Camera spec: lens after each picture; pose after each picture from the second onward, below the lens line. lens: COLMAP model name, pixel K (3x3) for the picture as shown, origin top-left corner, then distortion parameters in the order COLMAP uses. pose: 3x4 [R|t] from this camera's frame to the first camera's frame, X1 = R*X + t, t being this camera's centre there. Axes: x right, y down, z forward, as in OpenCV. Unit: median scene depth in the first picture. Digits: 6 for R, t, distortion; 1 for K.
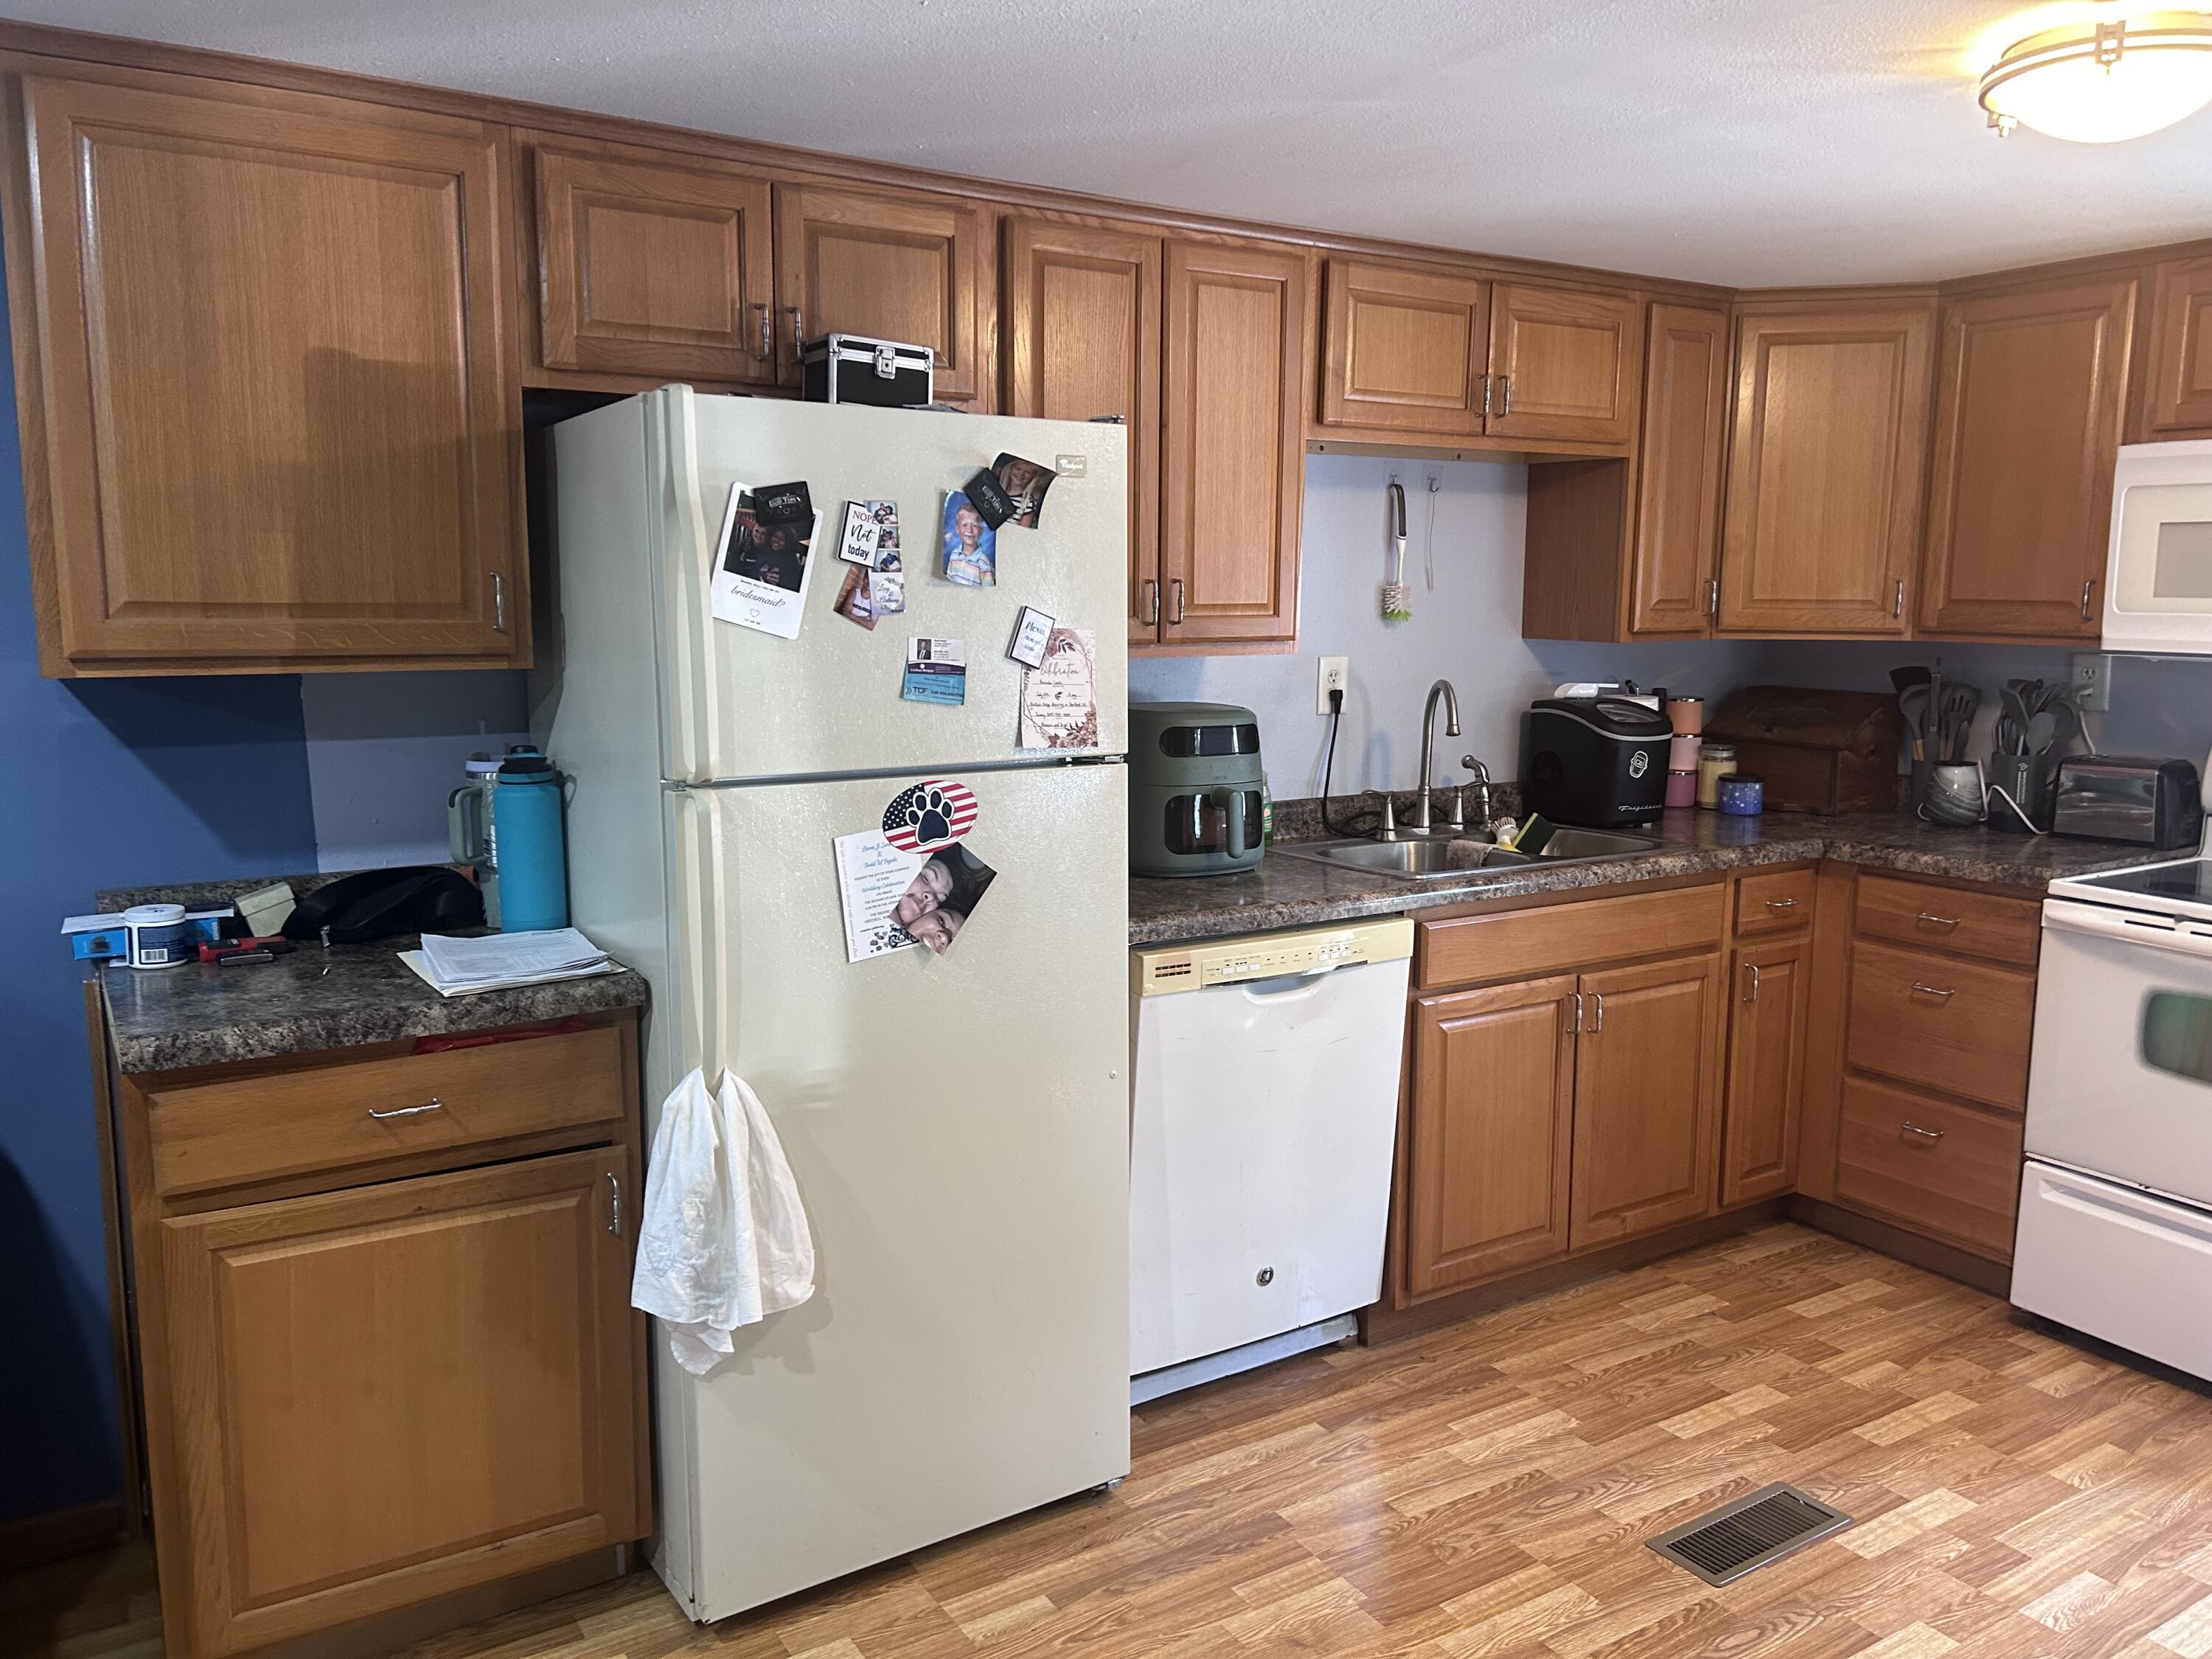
lens RADIAL K [[1657.0, 0, 1121.5], [0, 1657.0, 829.6], [0, 0, 1]] dist [0.056317, -0.068468]
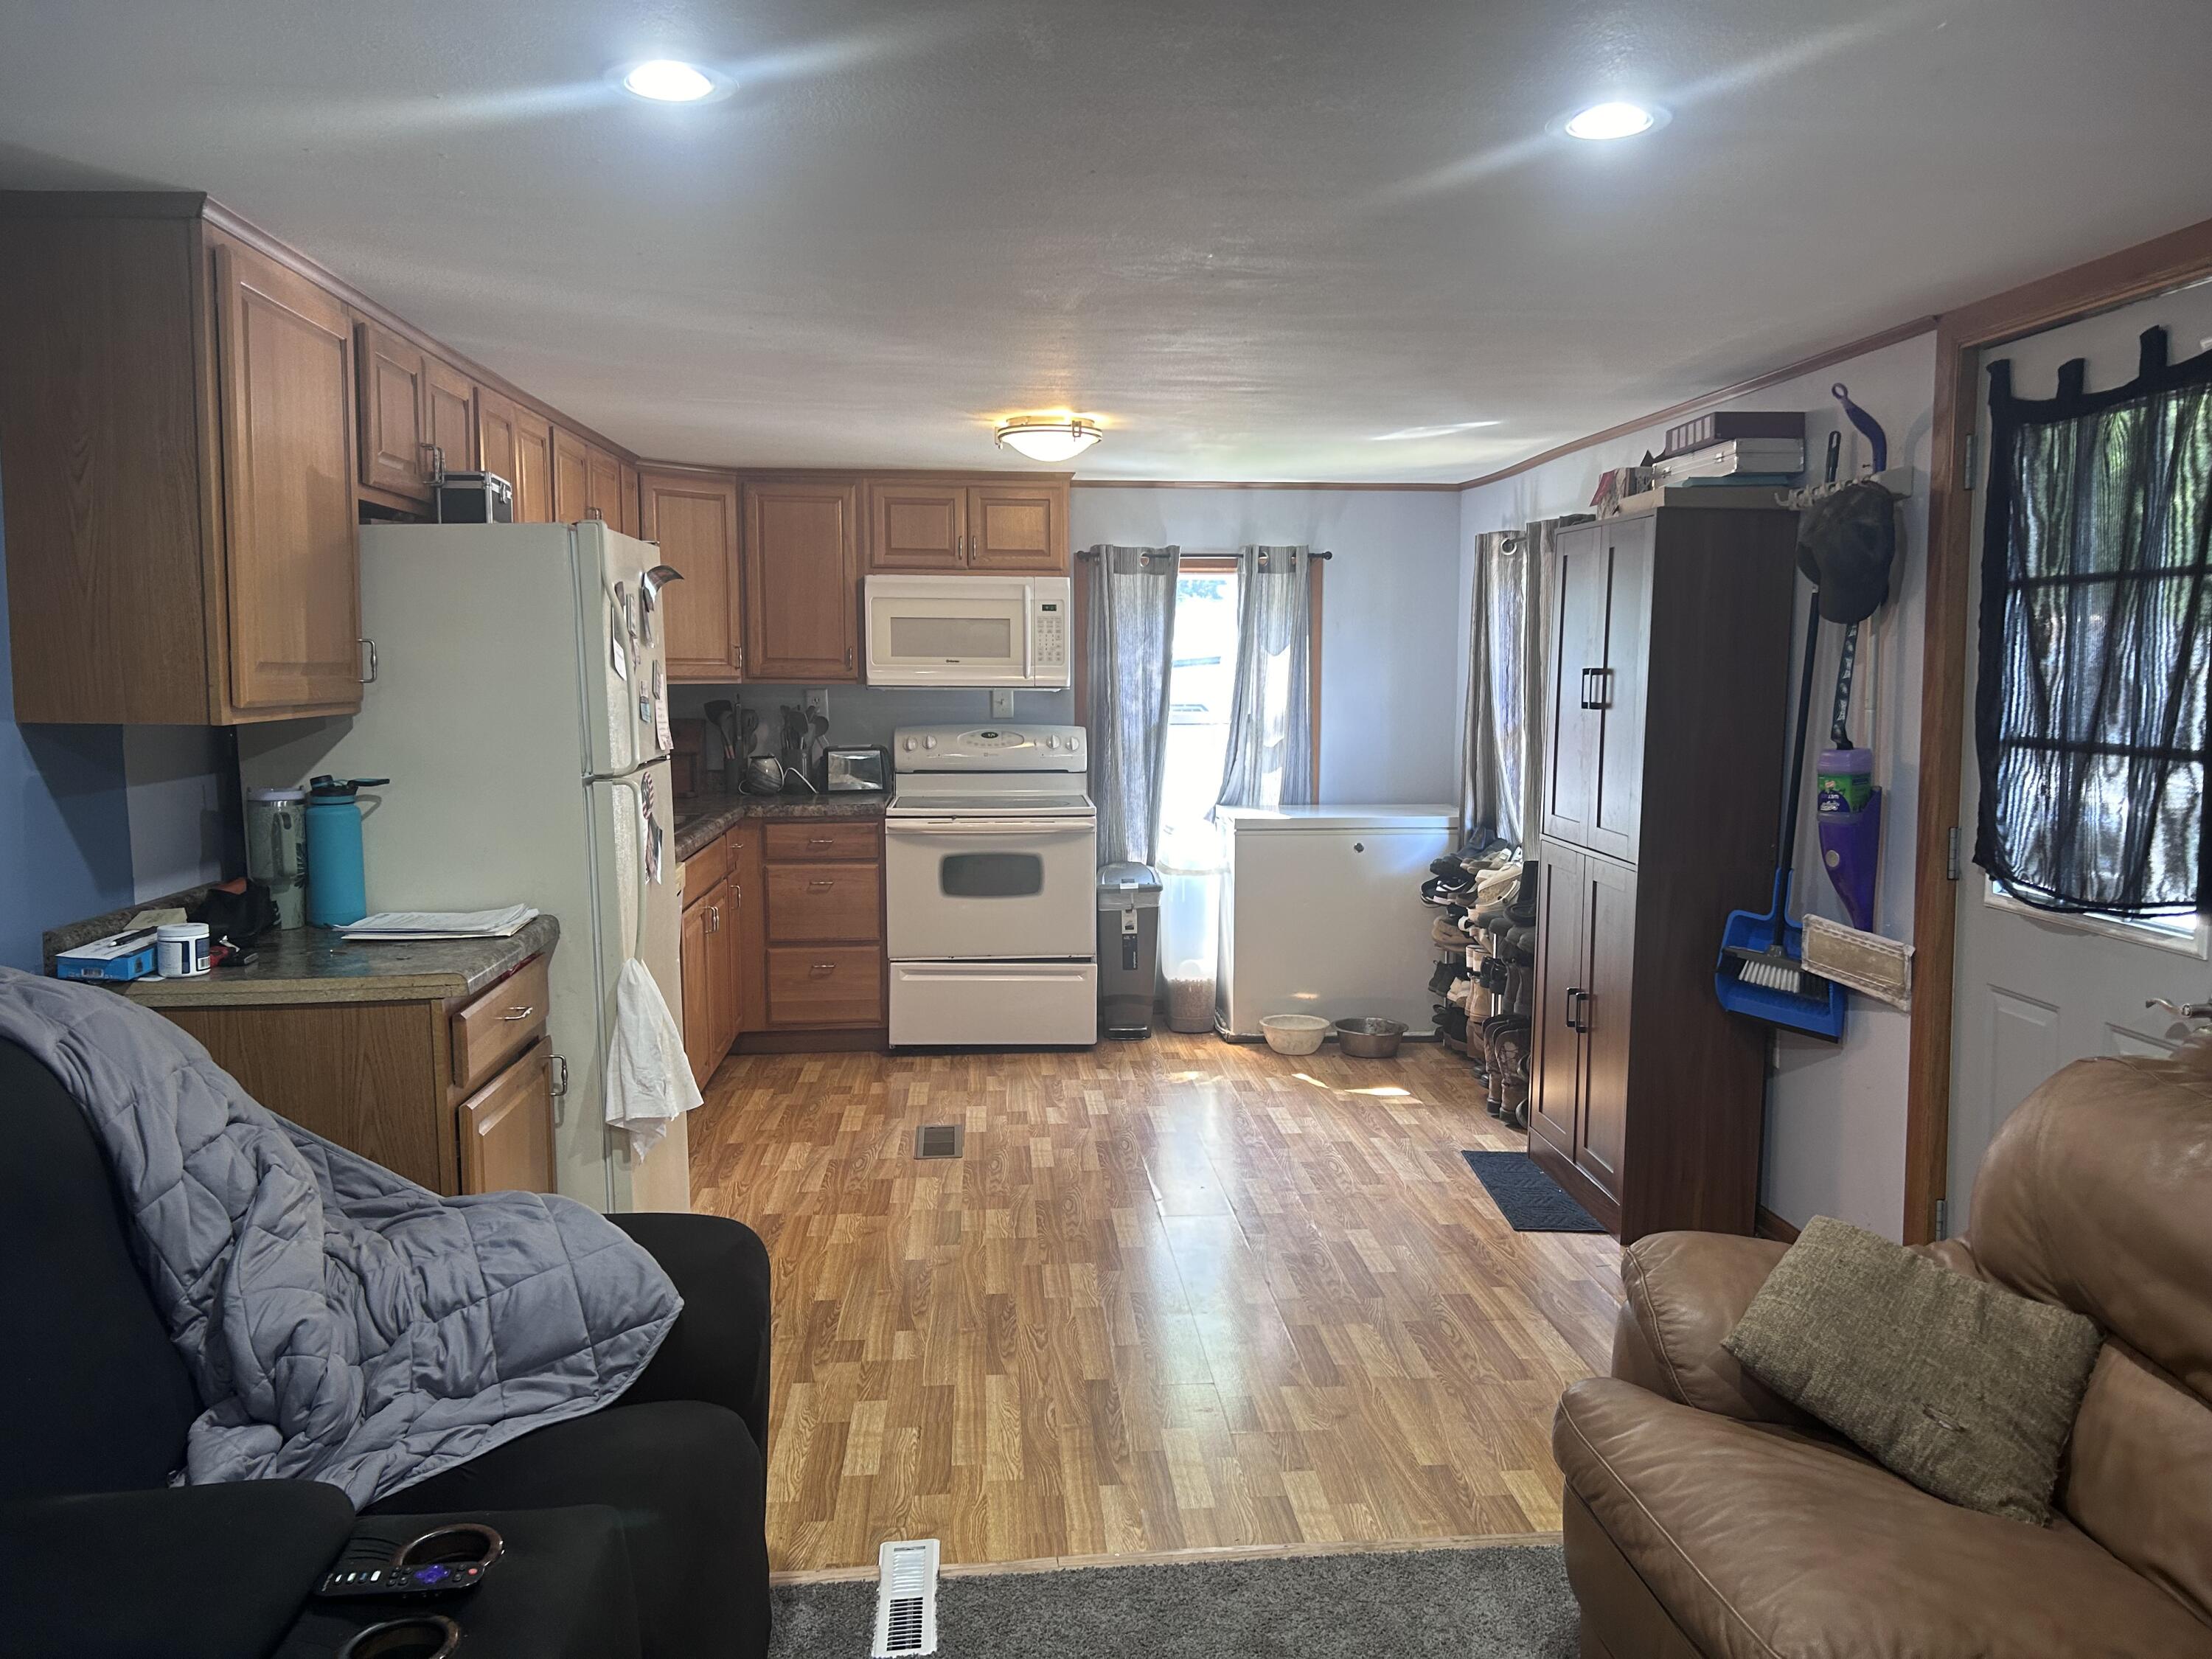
lens RADIAL K [[1657.0, 0, 1131.4], [0, 1657.0, 833.1], [0, 0, 1]] dist [0.056317, -0.068468]
pose [[0.458622, -0.099435, 0.883051, -0.934354], [0.132920, 0.990216, 0.042468, 0.015500], [-0.878634, 0.097899, 0.467352, -0.091838]]
